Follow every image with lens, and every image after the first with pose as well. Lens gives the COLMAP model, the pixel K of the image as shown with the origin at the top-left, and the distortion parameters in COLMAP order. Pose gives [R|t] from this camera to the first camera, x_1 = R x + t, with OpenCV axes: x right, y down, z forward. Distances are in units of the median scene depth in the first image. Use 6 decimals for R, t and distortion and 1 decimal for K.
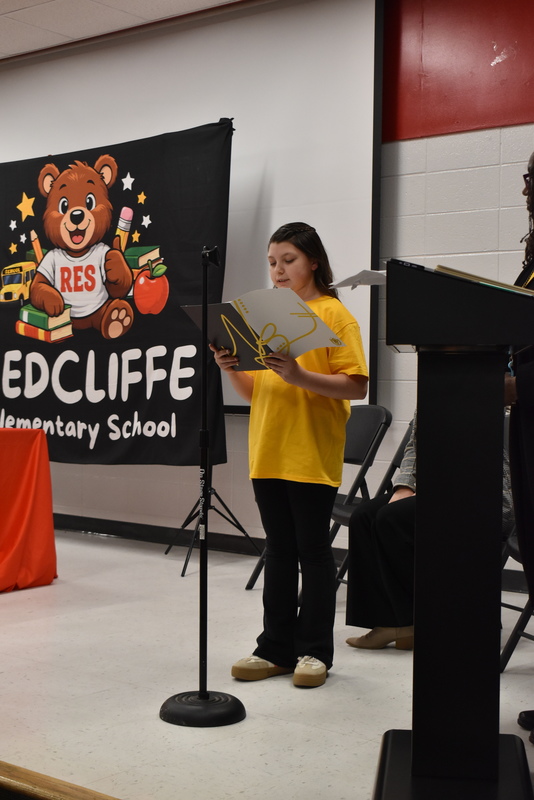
lens RADIAL K [[1213.4, 0, 273.3], [0, 1213.4, 396.6], [0, 0, 1]] dist [-0.066699, 0.000000]
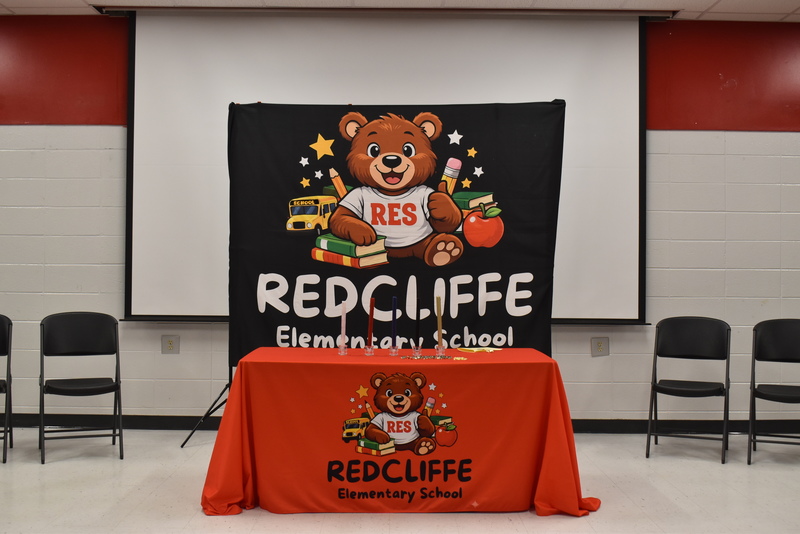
lens RADIAL K [[861.5, 0, 399.9], [0, 861.5, 260.7], [0, 0, 1]] dist [-0.094328, 0.000000]
pose [[0.785220, 0.000281, 0.619217, -0.706165], [0.013483, 0.999755, -0.017551, -0.039686], [-0.619070, 0.022130, 0.785024, 0.362124]]
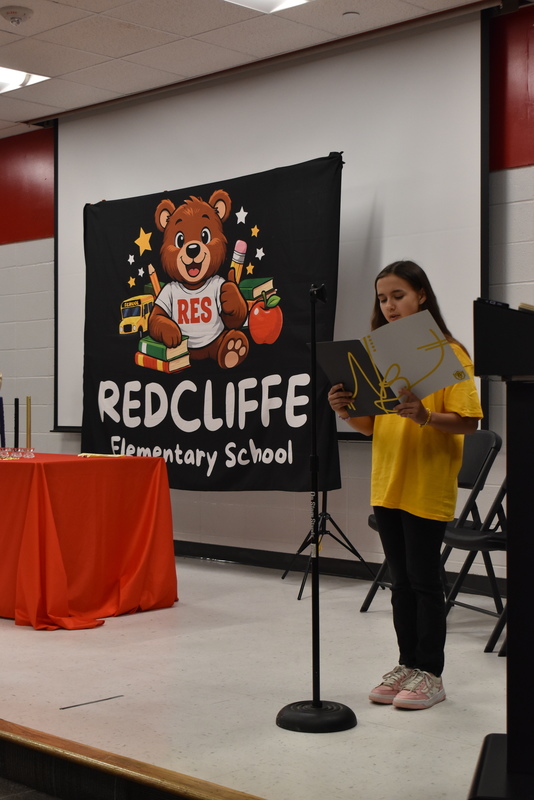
lens RADIAL K [[1257.8, 0, 264.4], [0, 1257.8, 403.2], [0, 0, 1]] dist [-0.085557, 0.000000]
pose [[0.994529, -0.013467, -0.103591, 0.007367], [0.011806, 0.999792, -0.016631, -0.000347], [0.103793, 0.015317, 0.994481, -0.056625]]
